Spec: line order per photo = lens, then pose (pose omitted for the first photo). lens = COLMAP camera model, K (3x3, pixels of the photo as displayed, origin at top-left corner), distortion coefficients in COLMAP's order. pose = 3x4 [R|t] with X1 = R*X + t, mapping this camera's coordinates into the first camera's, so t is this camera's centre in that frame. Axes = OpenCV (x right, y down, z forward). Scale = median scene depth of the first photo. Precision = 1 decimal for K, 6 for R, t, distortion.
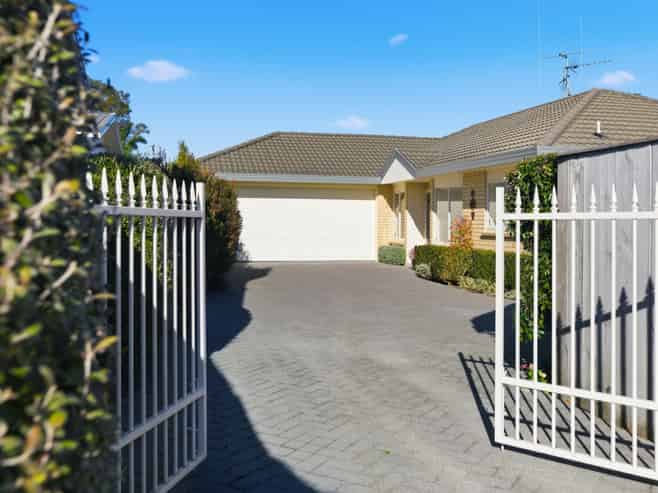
lens RADIAL K [[538.7, 0, 328.8], [0, 538.7, 245.6], [0, 0, 1]] dist [-0.010565, -0.003212]
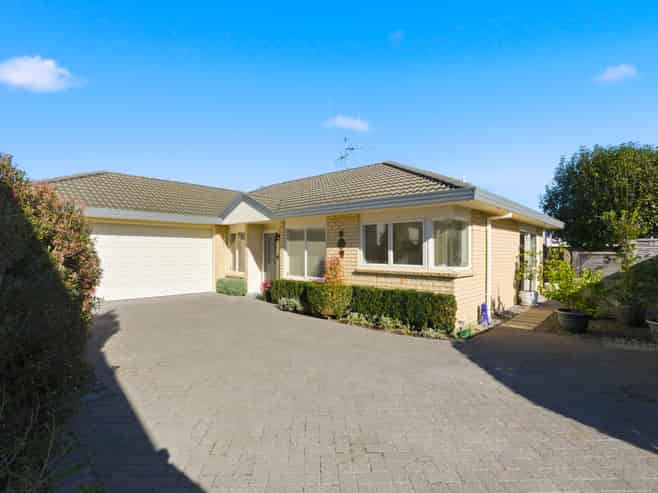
lens RADIAL K [[337.8, 0, 328.0], [0, 337.8, 249.6], [0, 0, 1]] dist [-0.001408, 0.000040]
pose [[0.851262, -0.004847, 0.524718, -0.098309], [0.032673, 0.998507, -0.043784, -0.027164], [-0.523722, 0.054416, 0.850149, 0.328063]]
